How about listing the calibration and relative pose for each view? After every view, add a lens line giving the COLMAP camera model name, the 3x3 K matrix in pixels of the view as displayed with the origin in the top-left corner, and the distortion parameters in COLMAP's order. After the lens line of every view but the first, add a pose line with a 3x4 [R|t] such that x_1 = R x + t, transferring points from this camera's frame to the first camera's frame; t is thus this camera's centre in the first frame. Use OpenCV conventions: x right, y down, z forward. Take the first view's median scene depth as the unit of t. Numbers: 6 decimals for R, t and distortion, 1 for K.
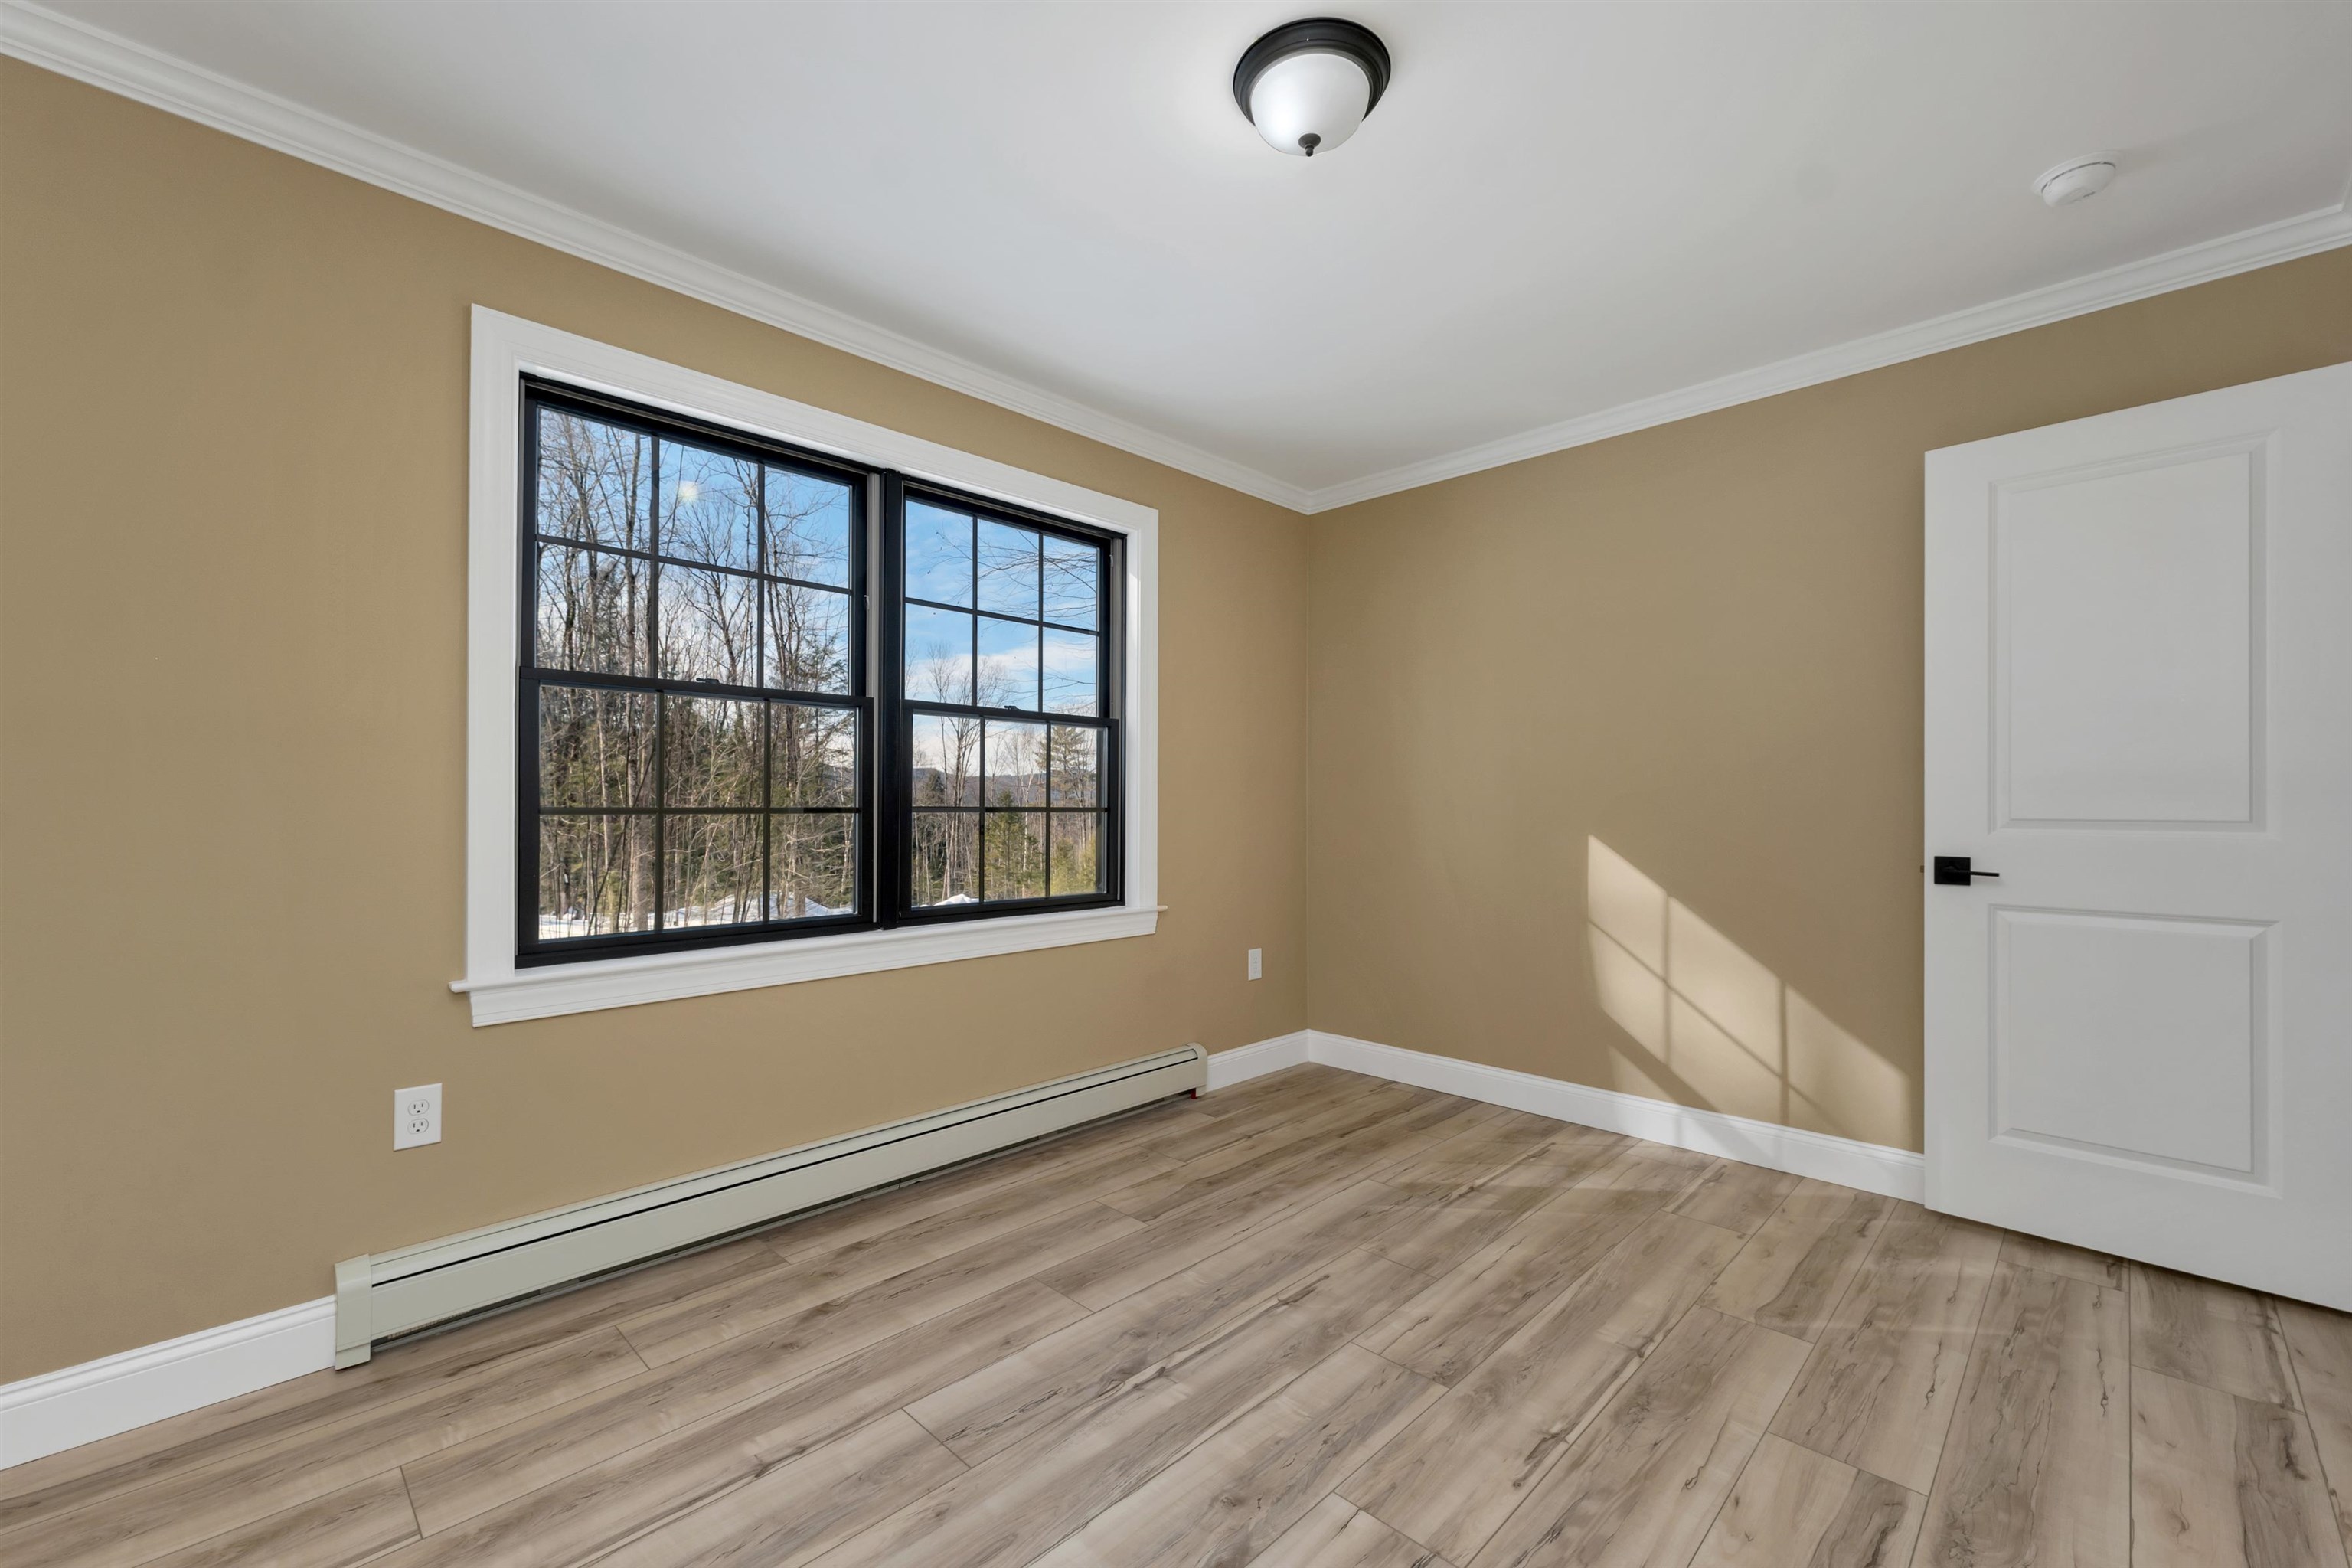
lens RADIAL K [[981.8, 0, 1168.4], [0, 981.8, 798.6], [0, 0, 1]] dist [0.001838, -0.000047]
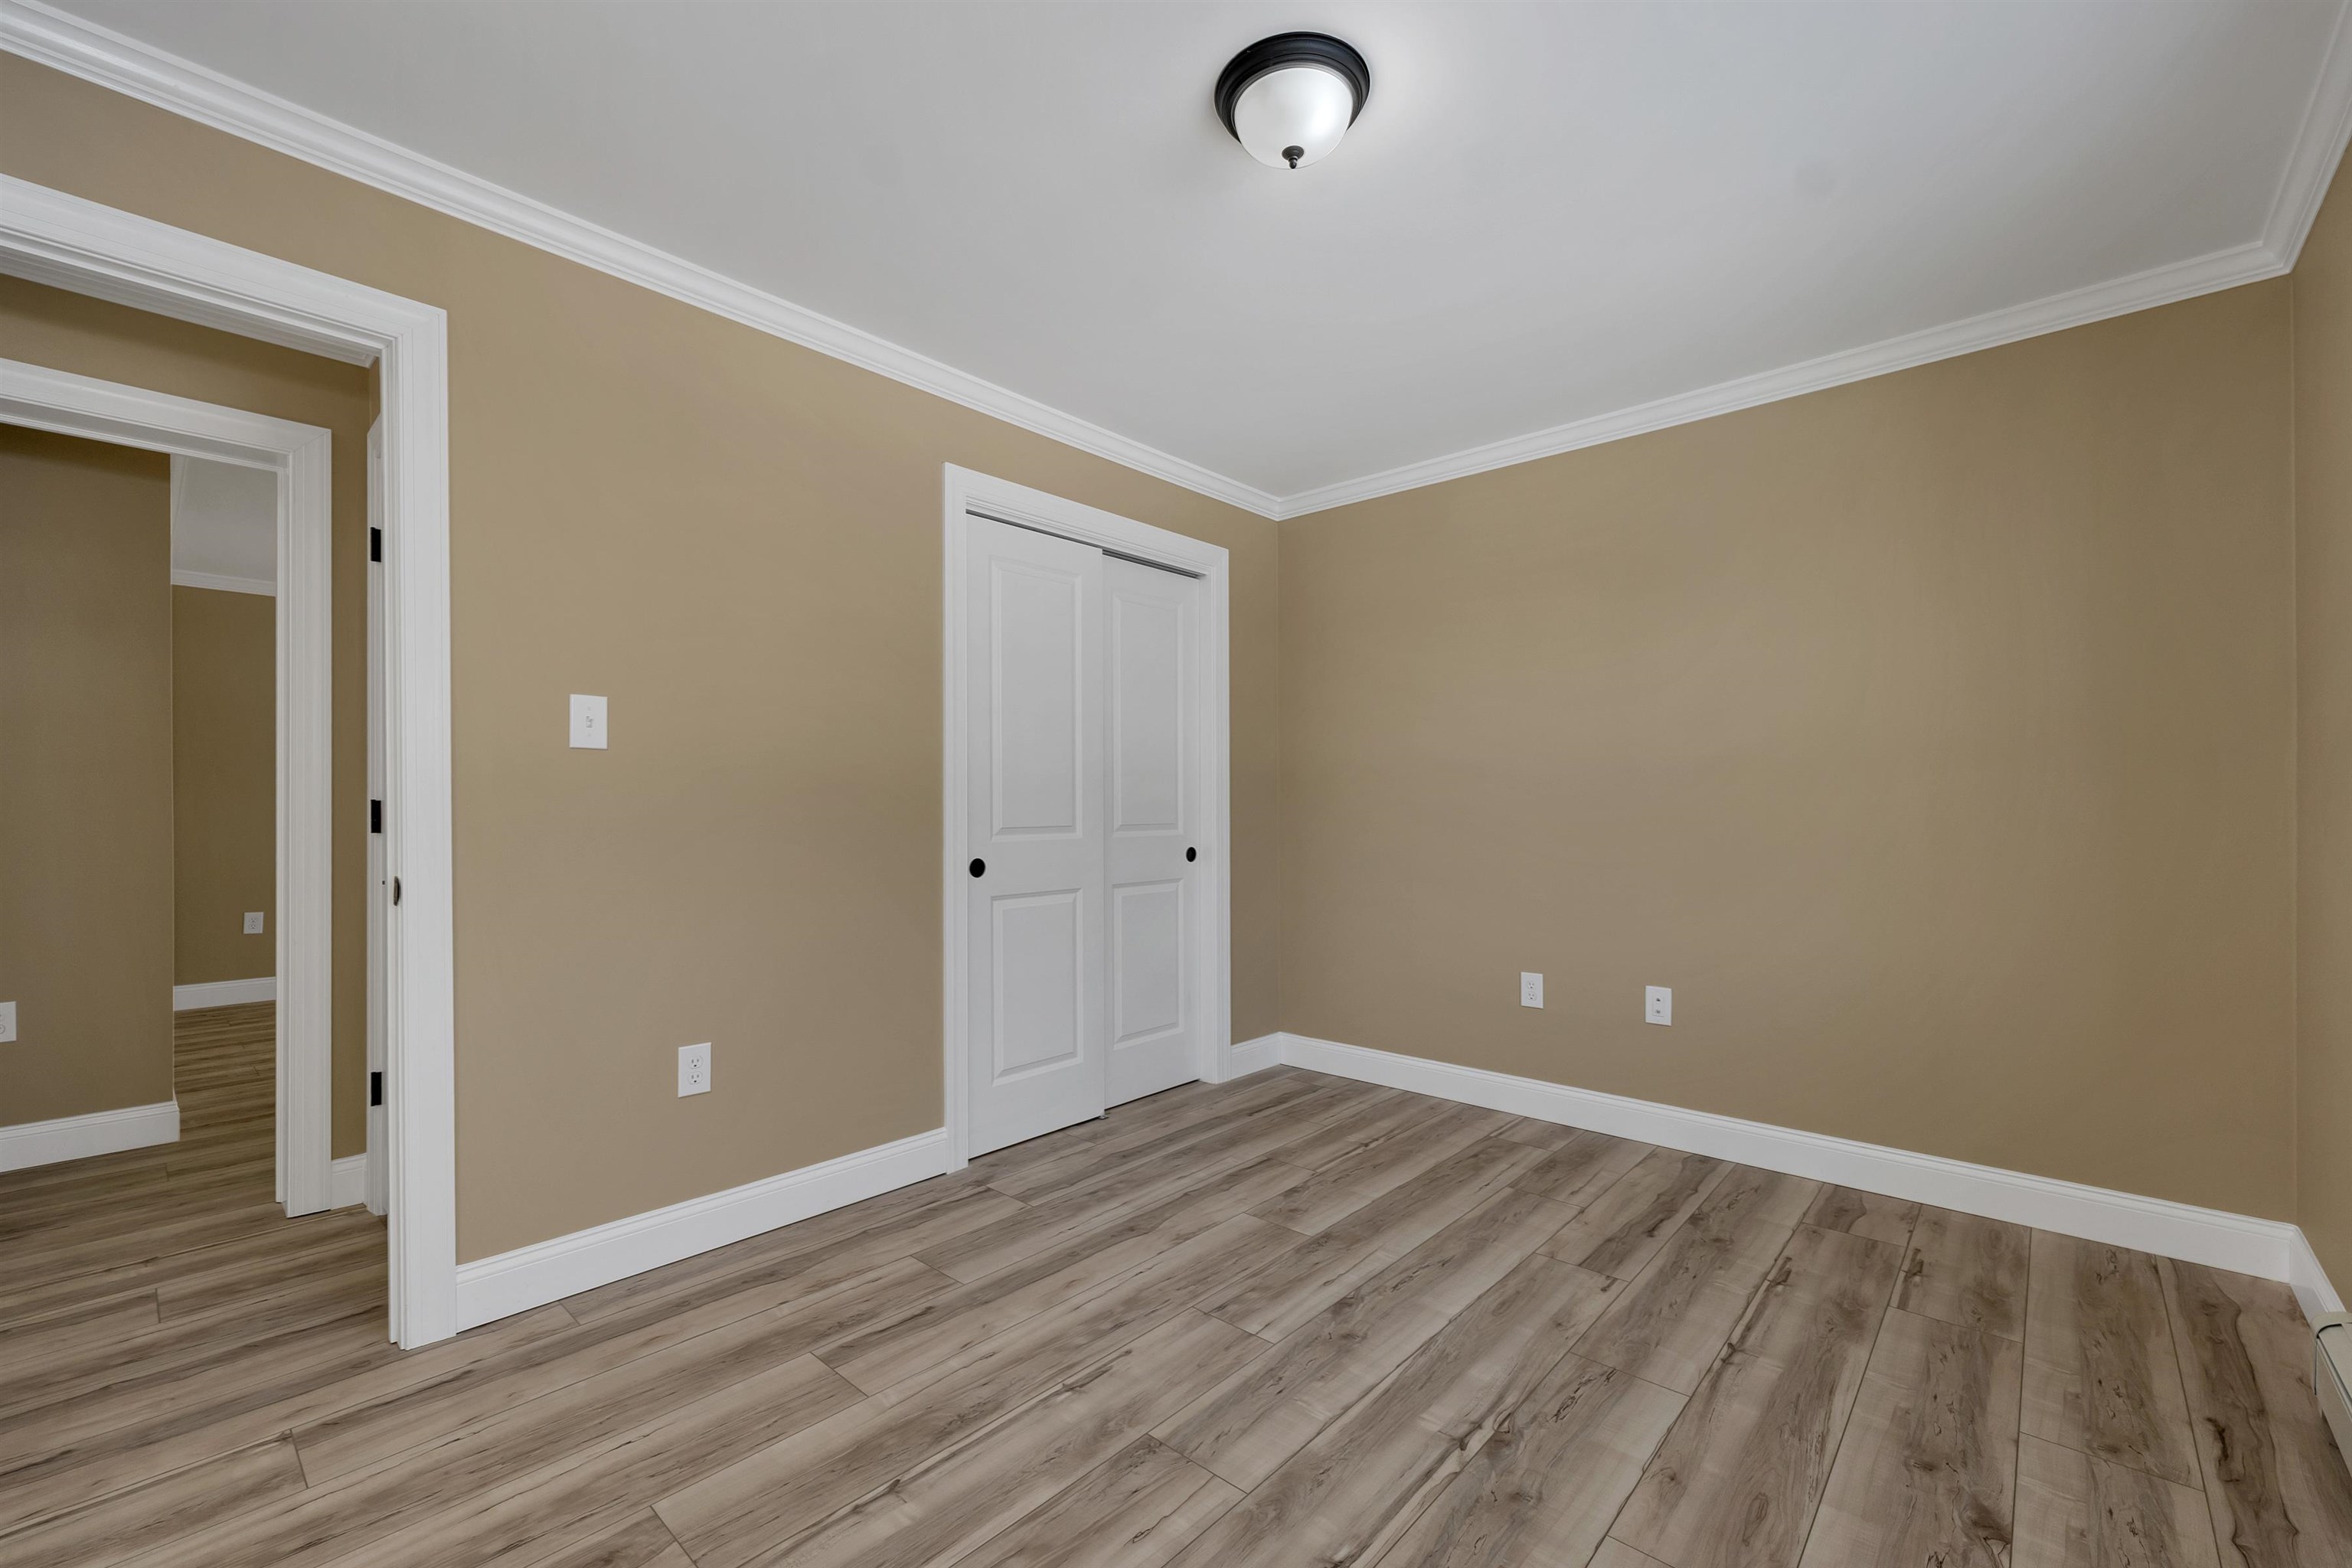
lens RADIAL K [[981.8, 0, 1168.4], [0, 981.8, 798.6], [0, 0, 1]] dist [0.001838, -0.000047]
pose [[-0.999184, -0.000480, -0.040394, 0.312214], [0.000147, 0.999880, -0.015520, 0.010905], [0.040396, -0.015513, -0.999063, 1.994648]]
